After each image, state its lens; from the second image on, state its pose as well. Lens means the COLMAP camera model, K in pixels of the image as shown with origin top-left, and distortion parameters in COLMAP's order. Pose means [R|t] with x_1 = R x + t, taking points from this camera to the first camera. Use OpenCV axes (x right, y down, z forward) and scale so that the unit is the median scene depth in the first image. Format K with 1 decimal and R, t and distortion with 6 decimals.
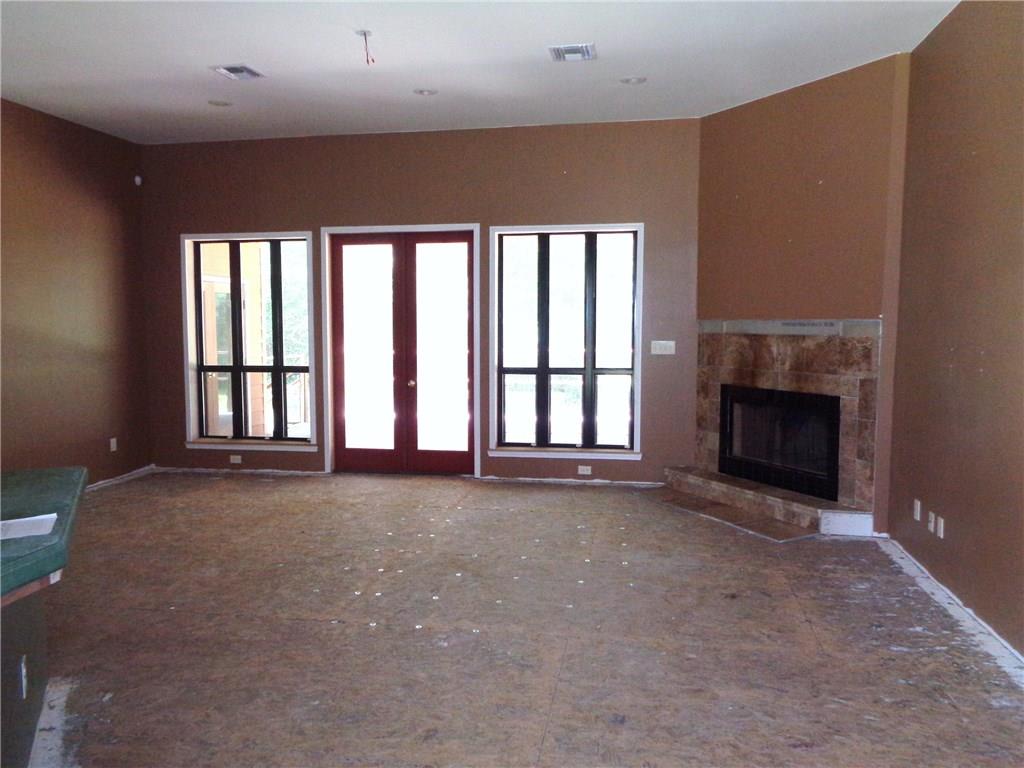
lens RADIAL K [[775.7, 0, 513.6], [0, 775.7, 380.7], [0, 0, 1]] dist [0.007663, -0.008081]
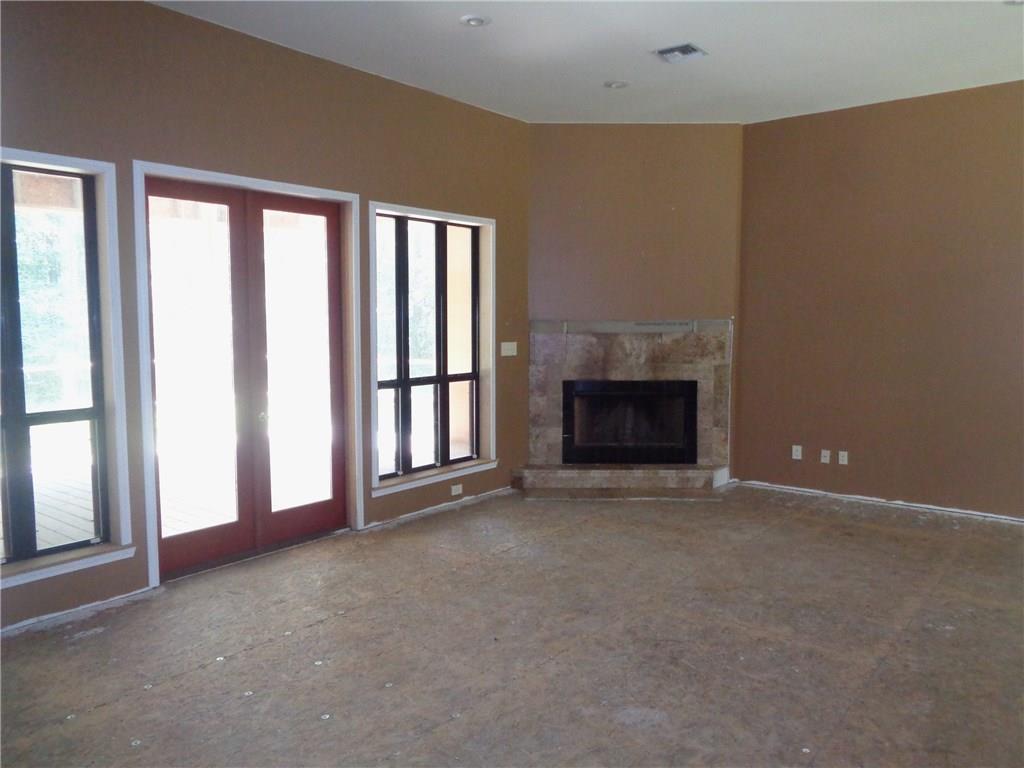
lens RADIAL K [[775.7, 0, 513.2], [0, 775.7, 386.3], [0, 0, 1]] dist [0.007663, -0.008081]
pose [[0.473835, -0.078120, 0.877142, -0.749050], [0.072451, 0.996139, 0.049580, -0.049189], [-0.877628, 0.040057, 0.477665, 0.590260]]
